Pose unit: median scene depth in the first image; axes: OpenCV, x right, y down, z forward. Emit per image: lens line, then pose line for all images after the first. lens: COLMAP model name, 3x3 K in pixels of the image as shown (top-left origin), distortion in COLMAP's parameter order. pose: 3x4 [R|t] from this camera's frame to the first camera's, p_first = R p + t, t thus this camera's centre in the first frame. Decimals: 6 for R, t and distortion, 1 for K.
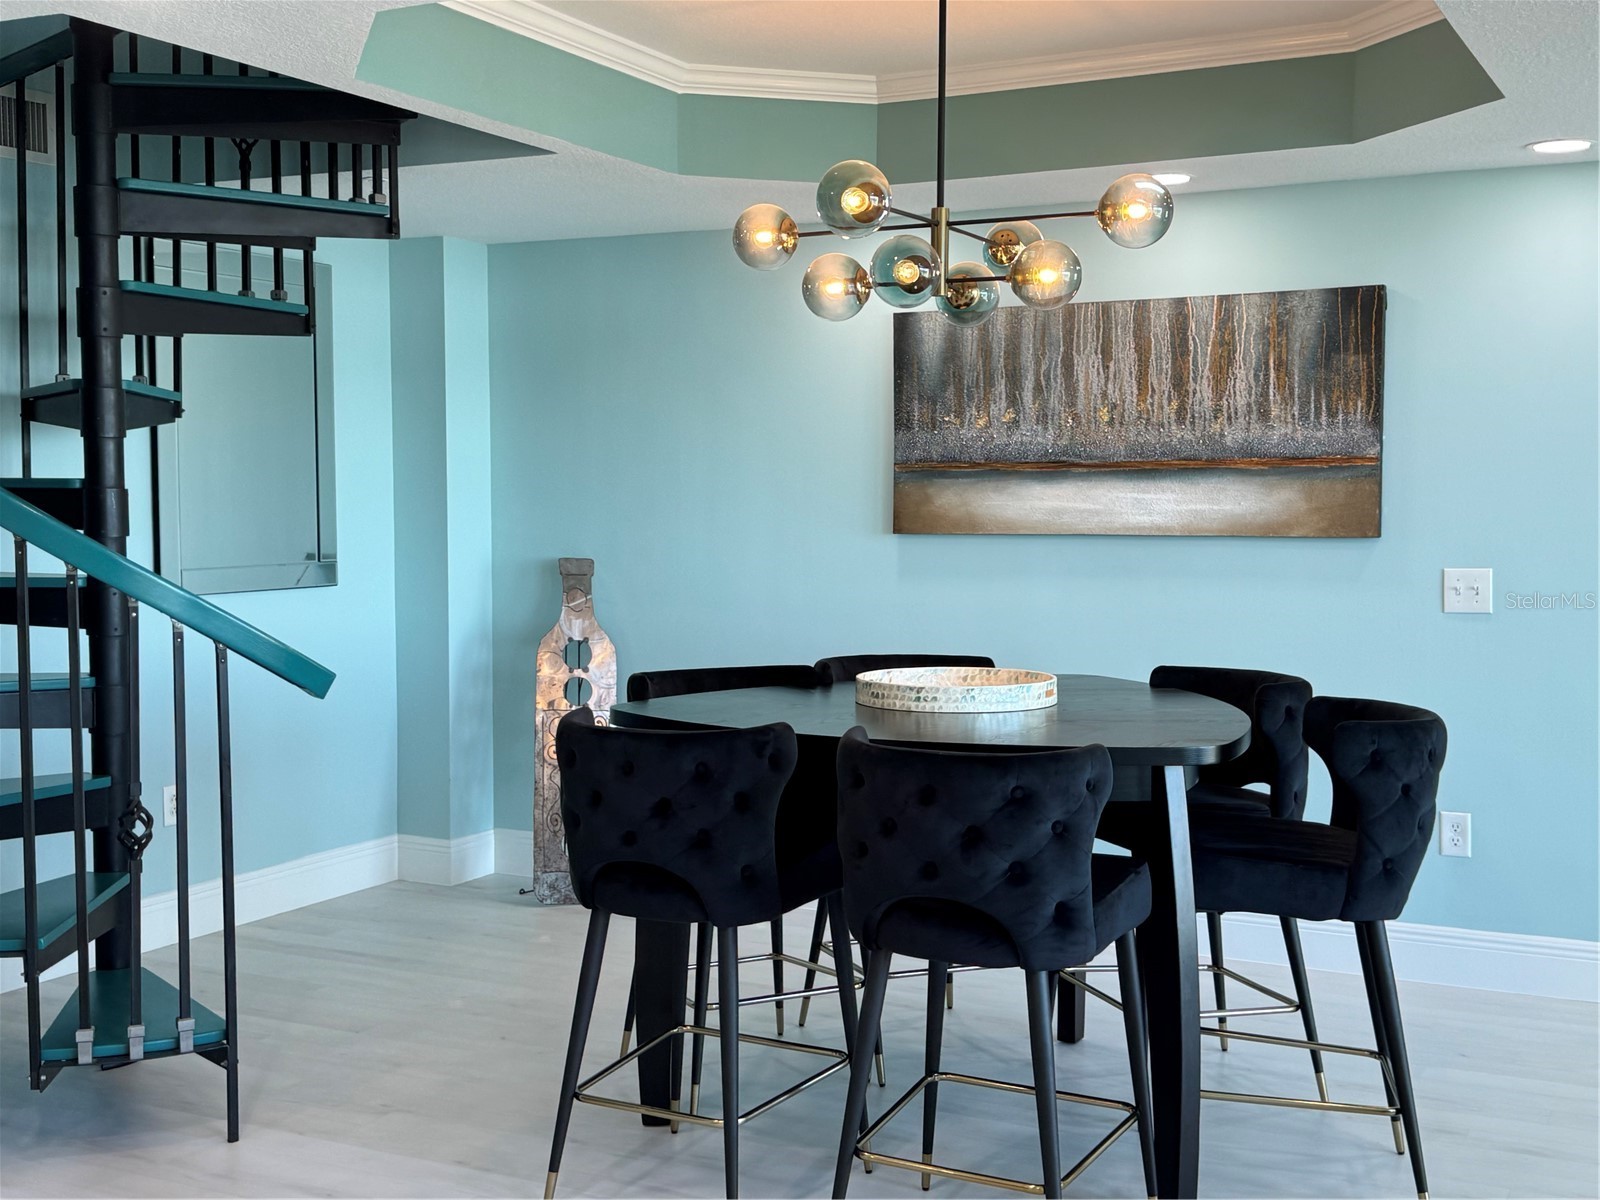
lens RADIAL K [[1877.5, 0, 798.8], [0, 1877.5, 598.6], [0, 0, 1]] dist [0.039055, 0.000000]
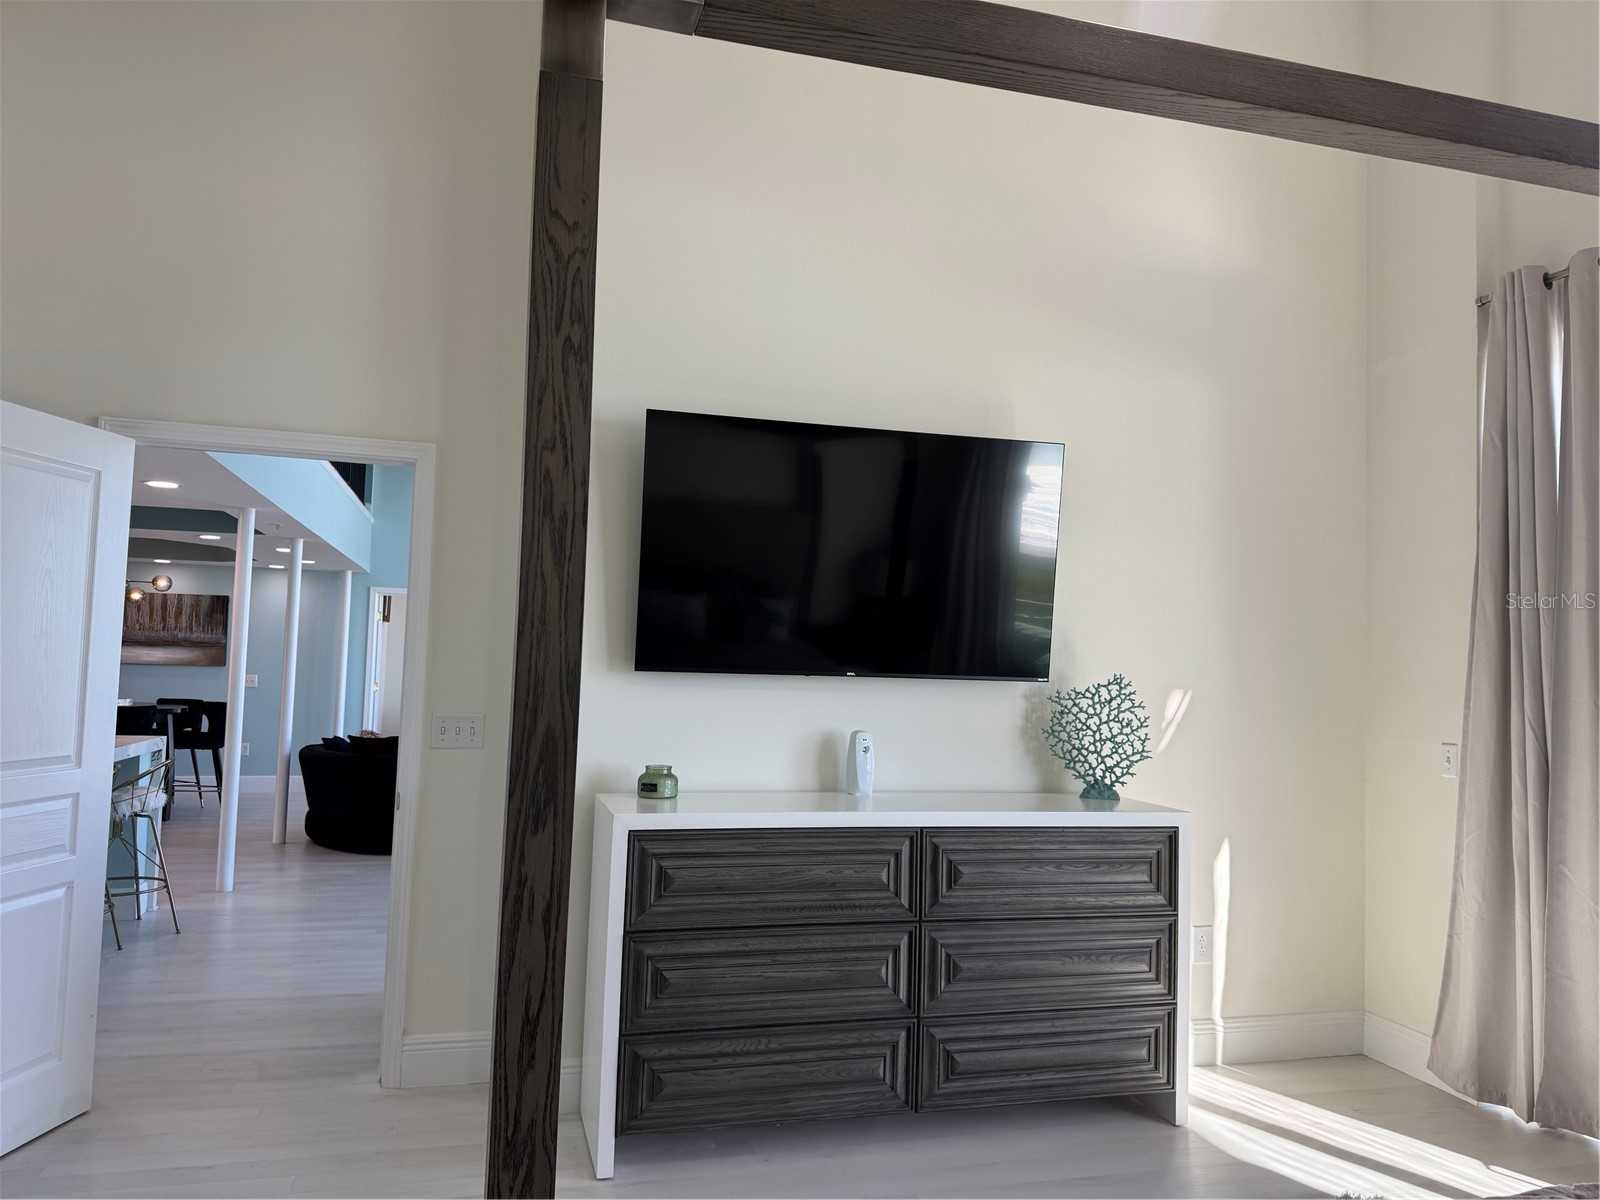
lens RADIAL K [[1126.3, 0, 798.0], [0, 1126.3, 596.1], [0, 0, 1]] dist [-0.006191, -0.001407]
pose [[0.732421, 0.054953, 0.678631, -0.345140], [0.010389, 0.995719, -0.091843, 0.043148], [-0.680773, 0.074318, 0.728715, -1.284607]]
